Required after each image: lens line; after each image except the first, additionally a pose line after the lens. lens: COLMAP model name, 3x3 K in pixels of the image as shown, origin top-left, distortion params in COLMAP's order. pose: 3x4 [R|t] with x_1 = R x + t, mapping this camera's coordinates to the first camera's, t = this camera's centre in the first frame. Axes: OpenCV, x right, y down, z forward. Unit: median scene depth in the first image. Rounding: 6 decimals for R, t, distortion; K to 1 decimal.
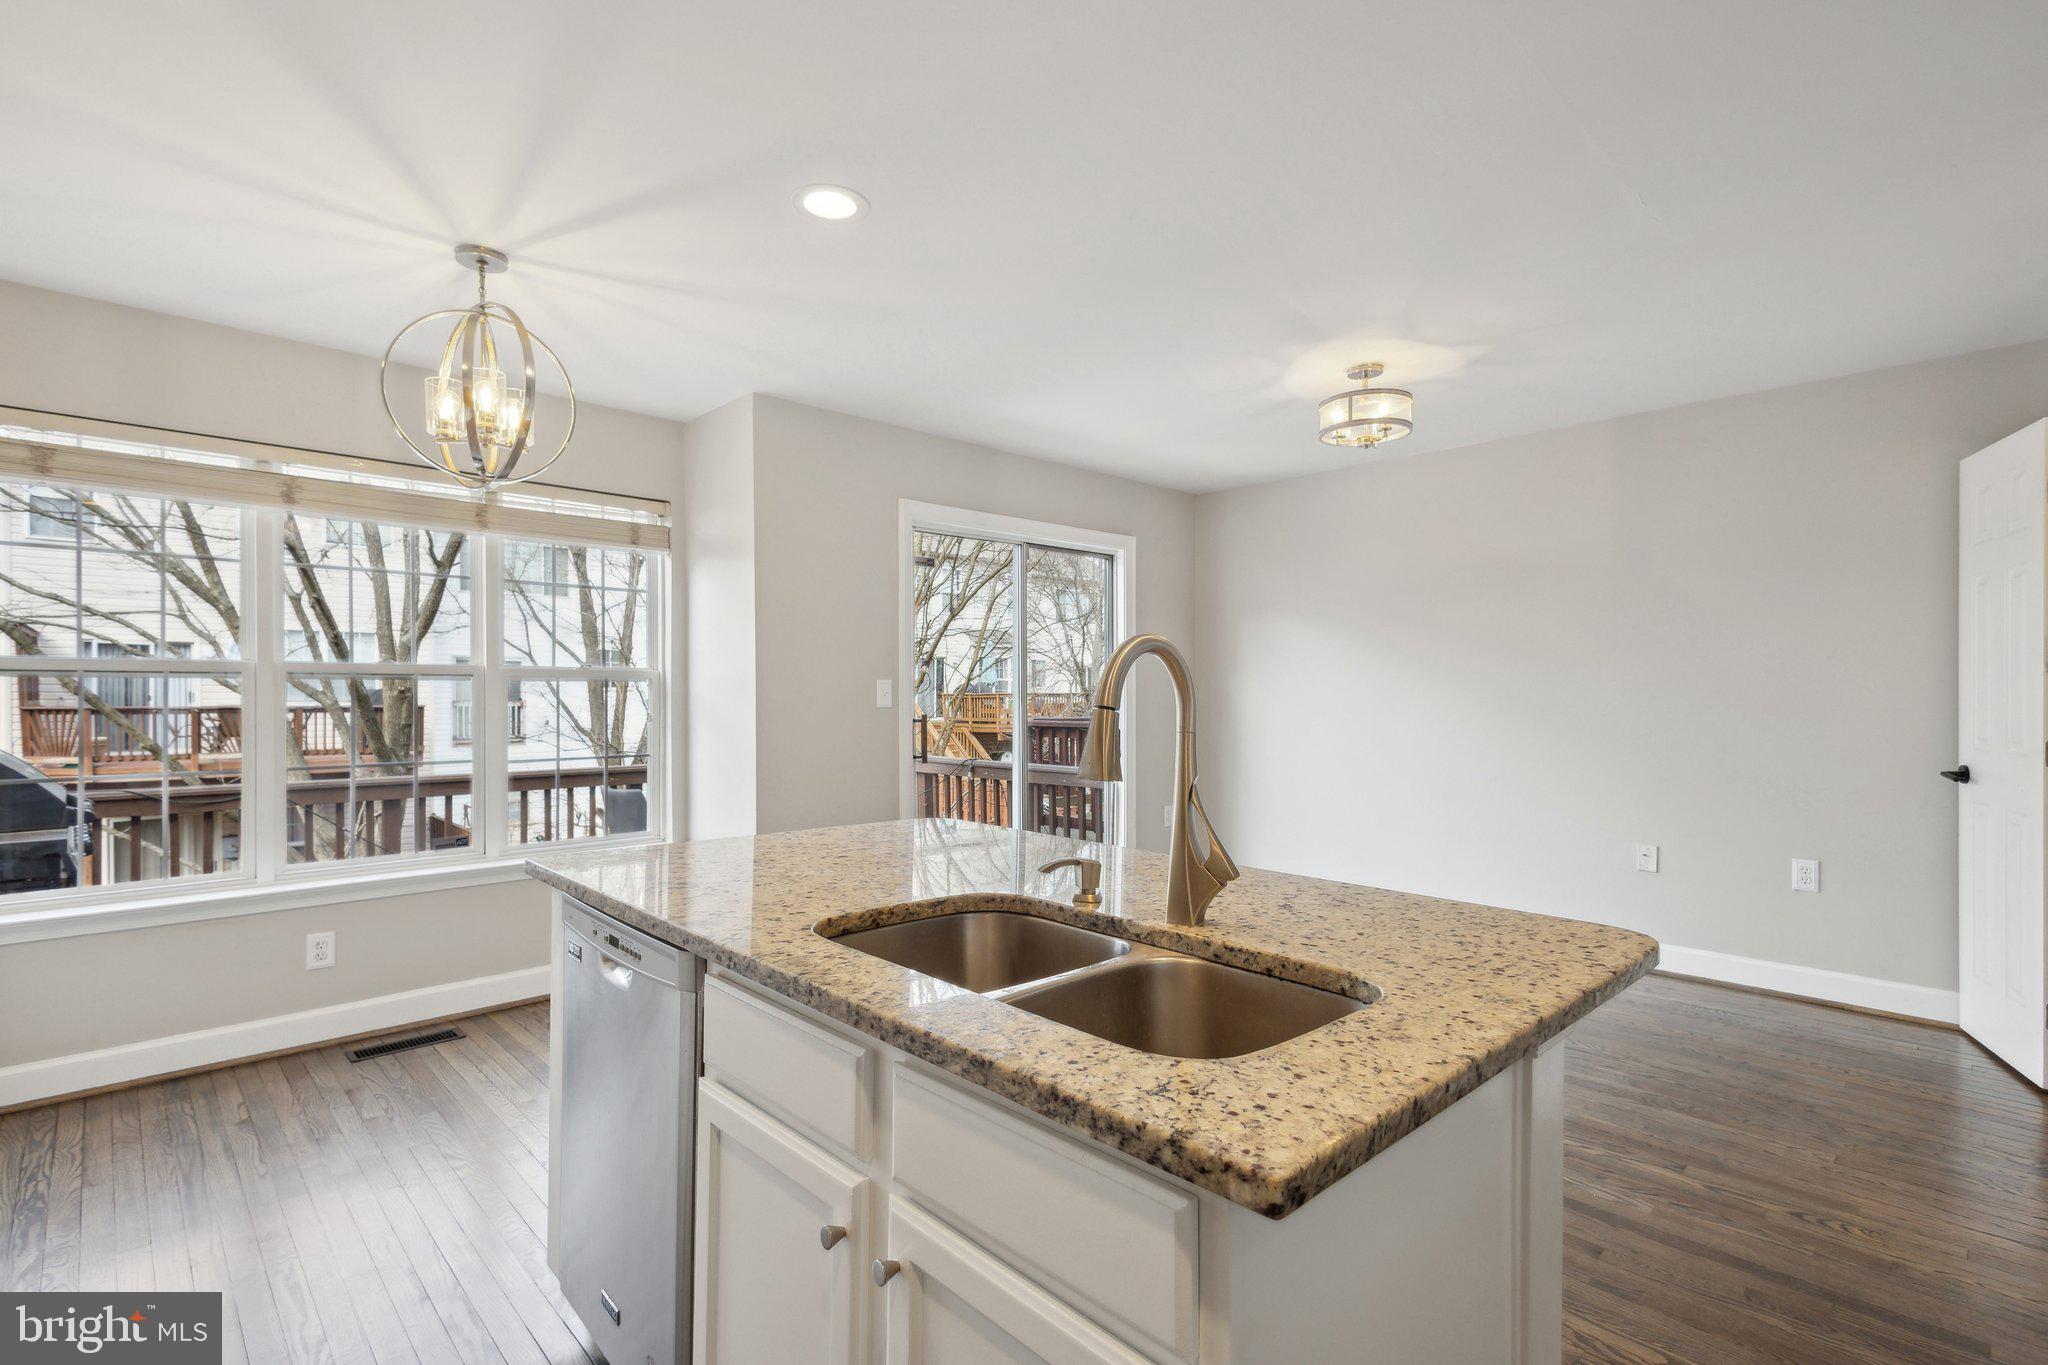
lens RADIAL K [[951.6, 0, 1025.0], [0, 951.6, 695.4], [0, 0, 1]] dist [0.004087, -0.001397]
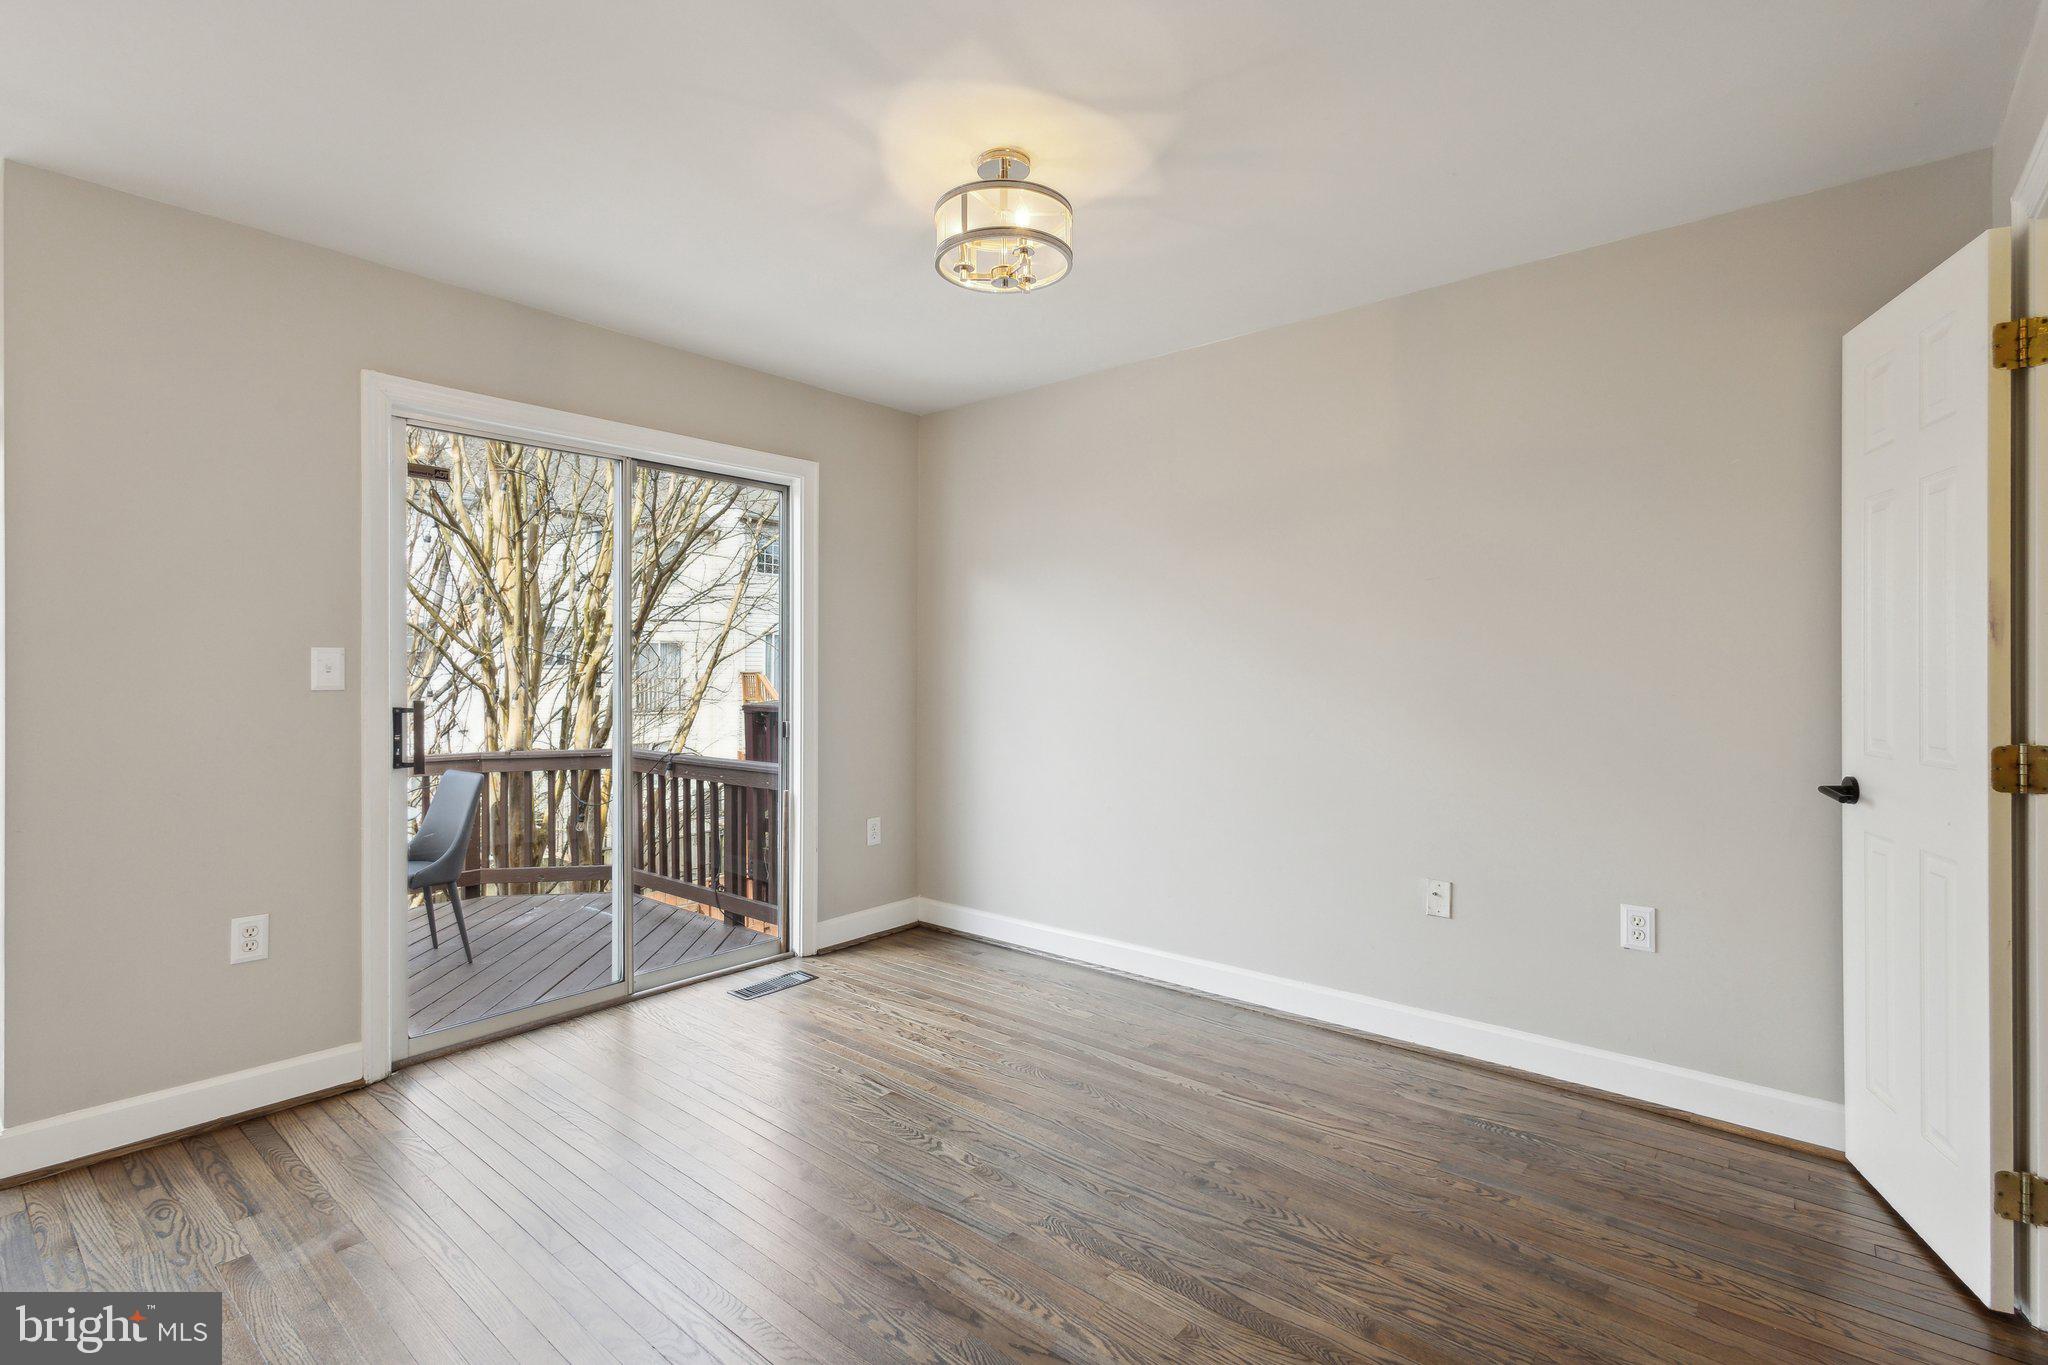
lens RADIAL K [[951.6, 0, 1022.4], [0, 951.6, 670.5], [0, 0, 1]] dist [0.004087, -0.001397]
pose [[0.993862, 0.004563, 0.110530, 0.307892], [-0.003765, 0.999965, -0.007428, 0.003953], [-0.110560, 0.006966, 0.993845, 0.373849]]
